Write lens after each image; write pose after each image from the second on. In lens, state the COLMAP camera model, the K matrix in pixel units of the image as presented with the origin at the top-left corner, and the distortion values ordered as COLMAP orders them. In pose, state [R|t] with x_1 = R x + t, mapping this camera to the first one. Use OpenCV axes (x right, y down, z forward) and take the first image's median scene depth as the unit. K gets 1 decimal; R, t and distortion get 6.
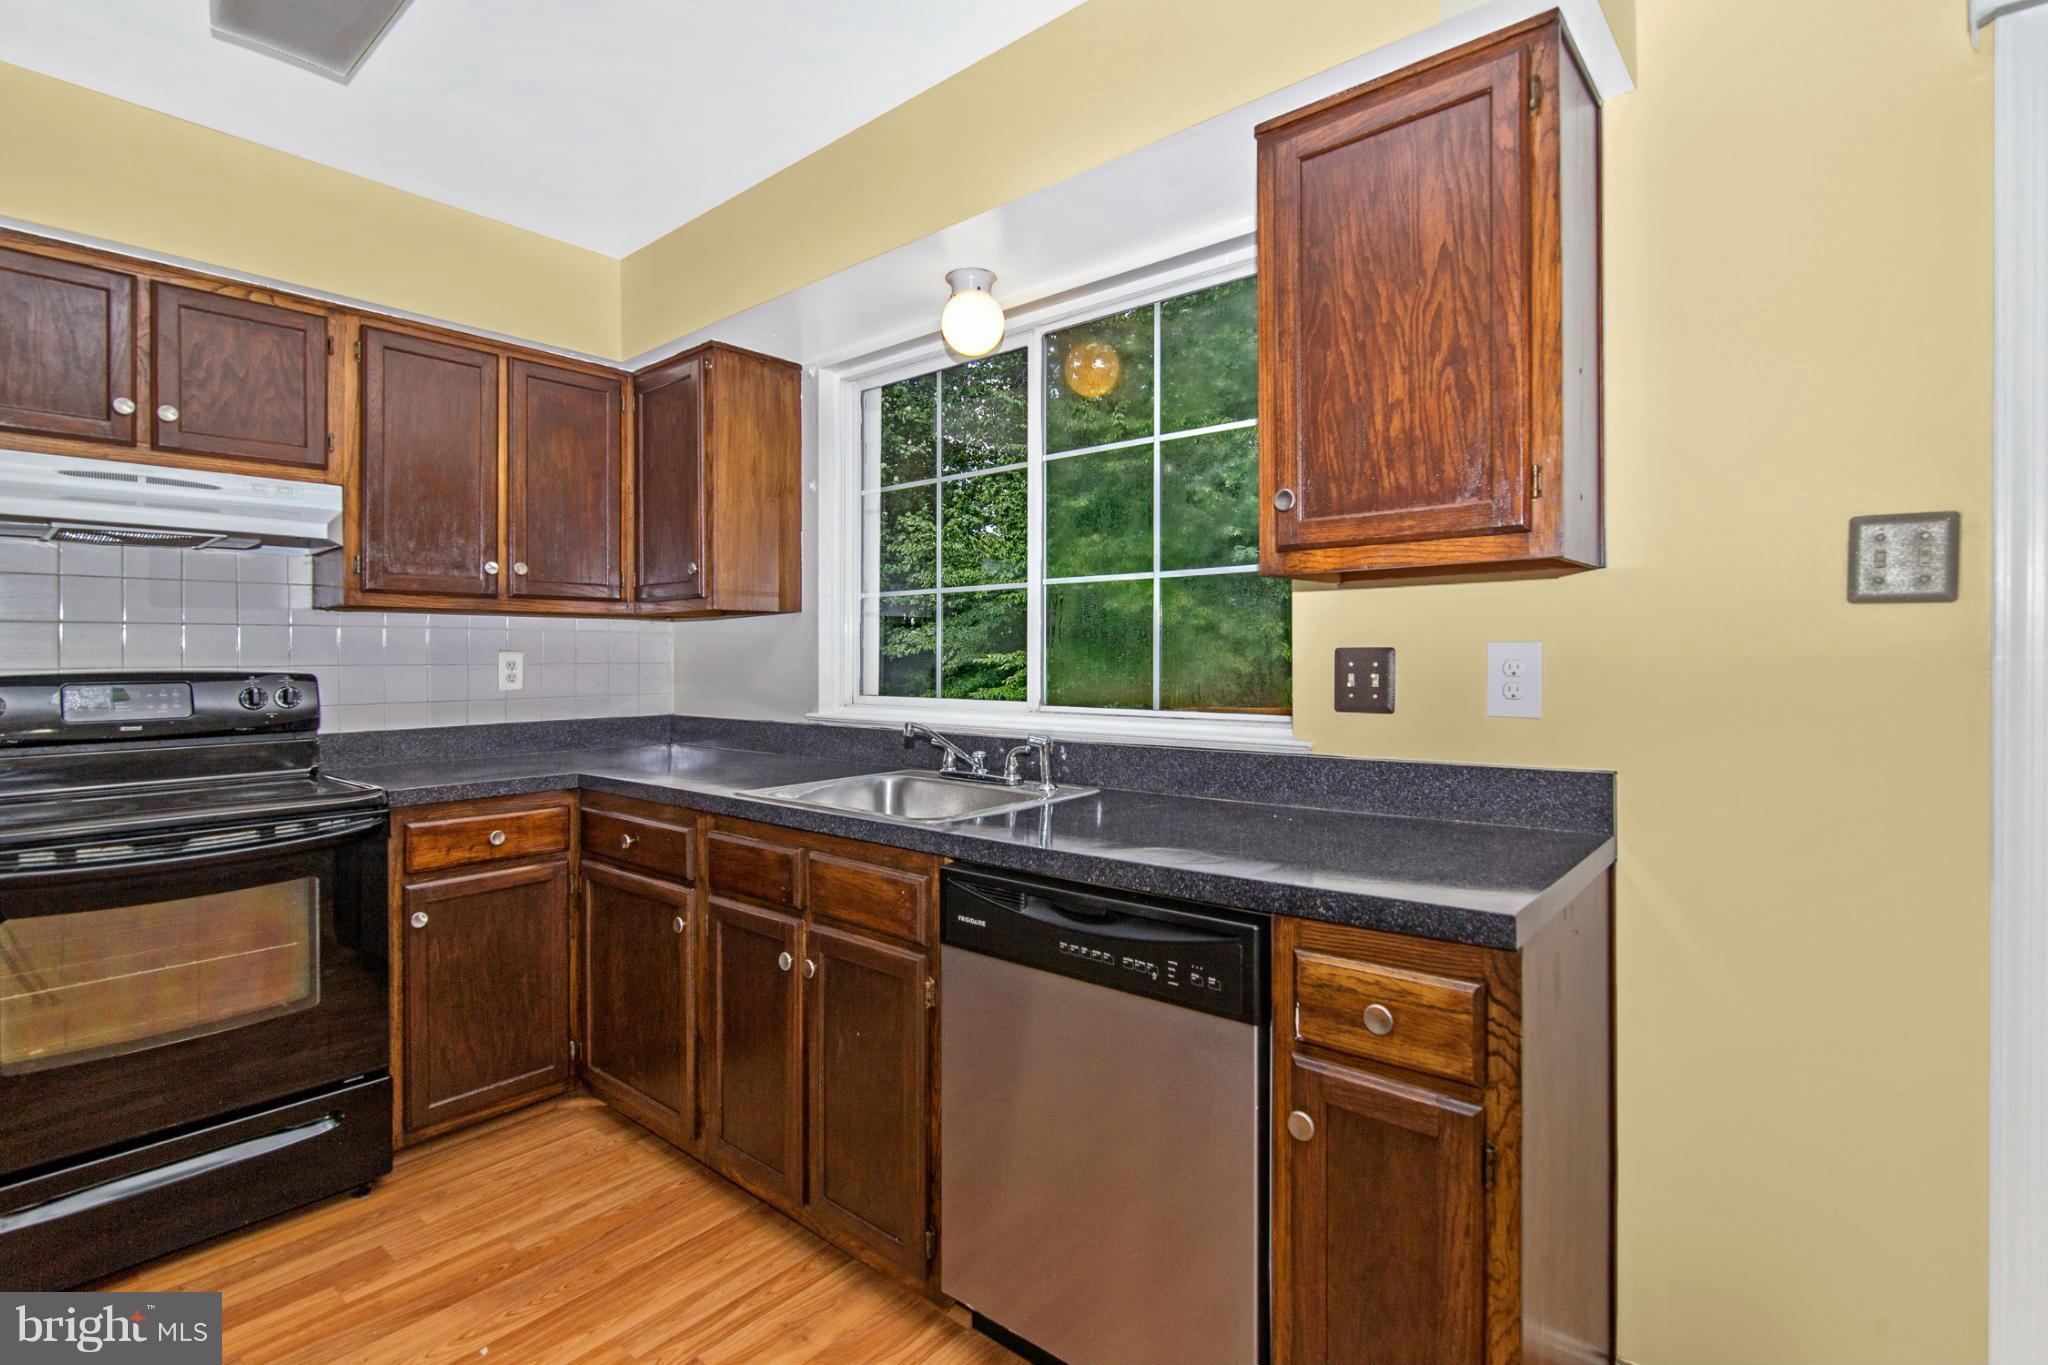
lens RADIAL K [[971.1, 0, 1004.7], [0, 971.1, 661.3], [0, 0, 1]] dist [0.007952, -0.000169]
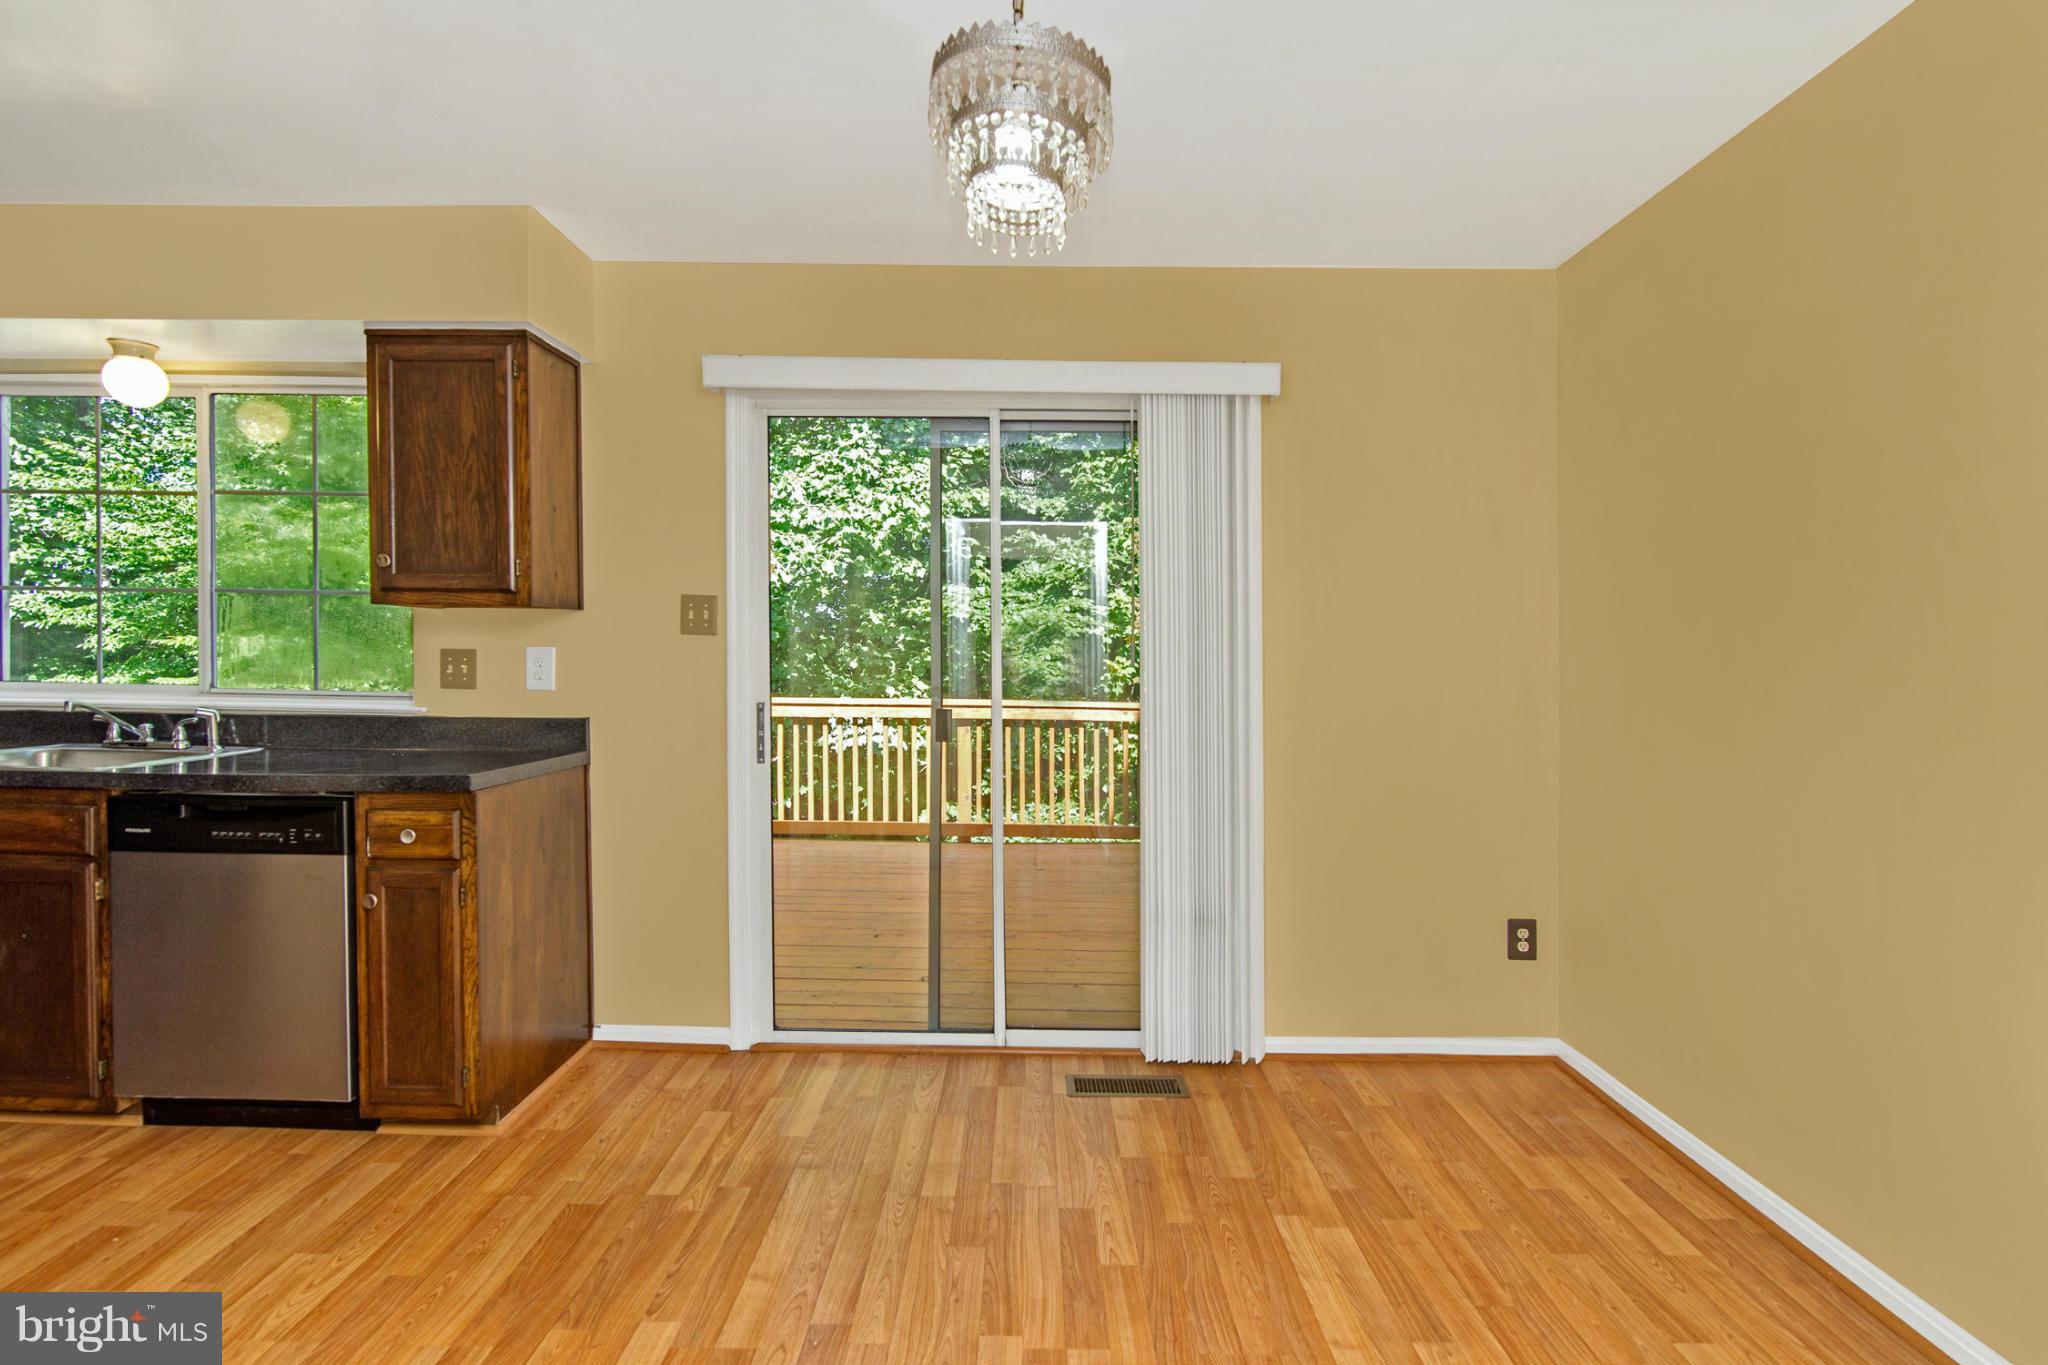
lens RADIAL K [[985.9, 0, 1020.9], [0, 985.9, 691.8], [0, 0, 1]] dist [-0.009426, 0.000001]
pose [[0.765847, -0.005699, 0.642998, 0.027100], [-0.017190, 0.999422, 0.029331, -0.005579], [-0.642793, -0.033516, 0.765306, -0.709090]]
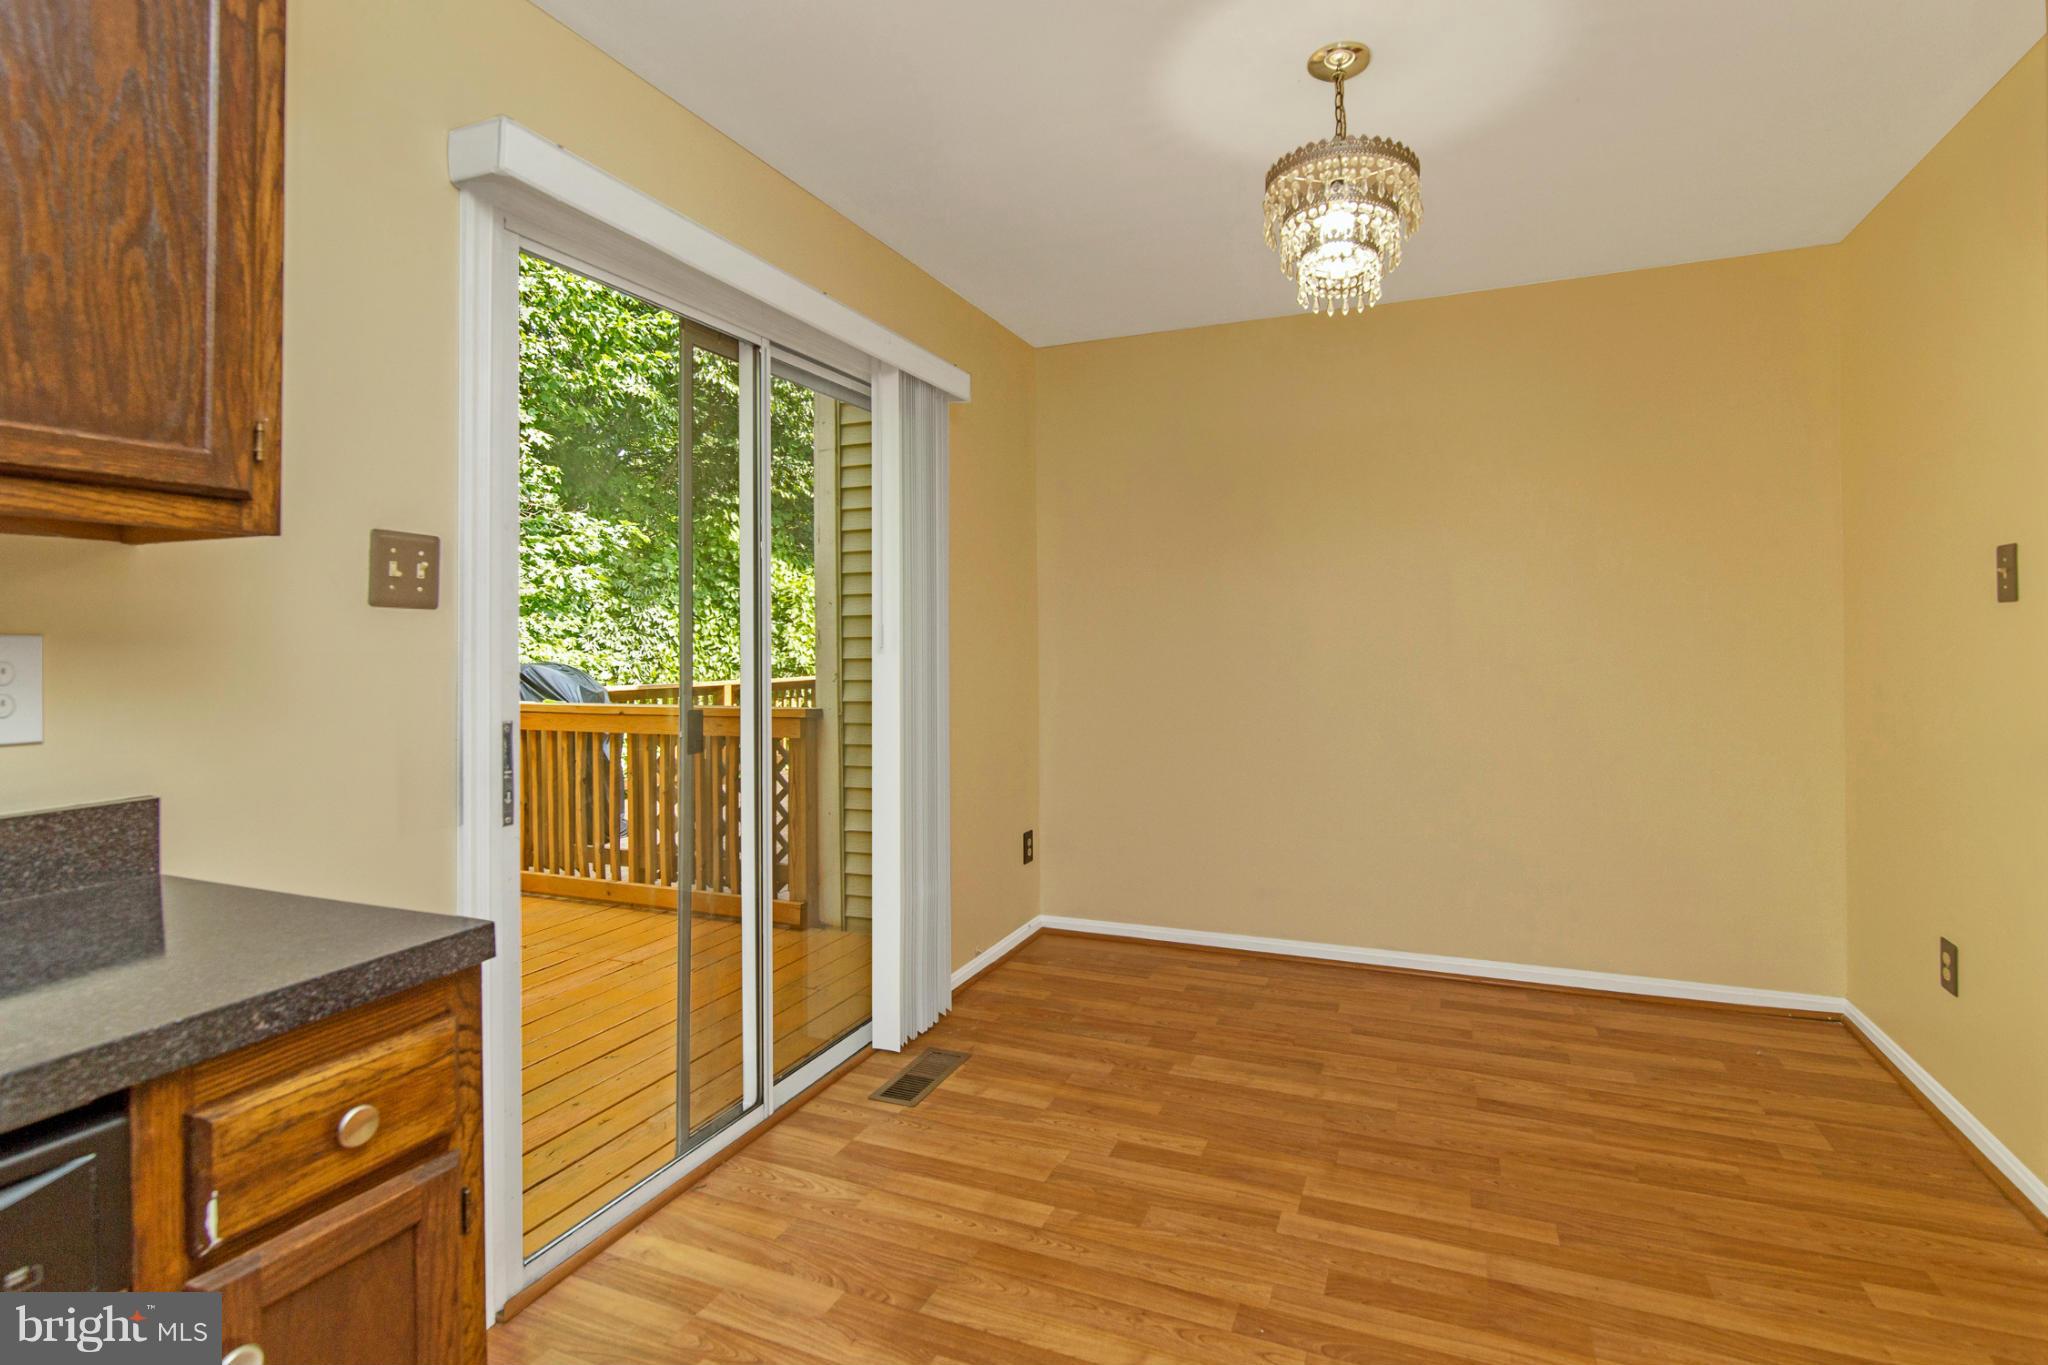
lens RADIAL K [[977.4, 0, 1068.6], [0, 977.4, 656.4], [0, 0, 1]] dist [-0.002548, -0.001347]
pose [[-0.327530, -0.006416, 0.944819, -0.274734], [0.012753, 0.999856, 0.011210, -0.002144], [-0.944755, 0.015721, -0.327401, 0.374705]]
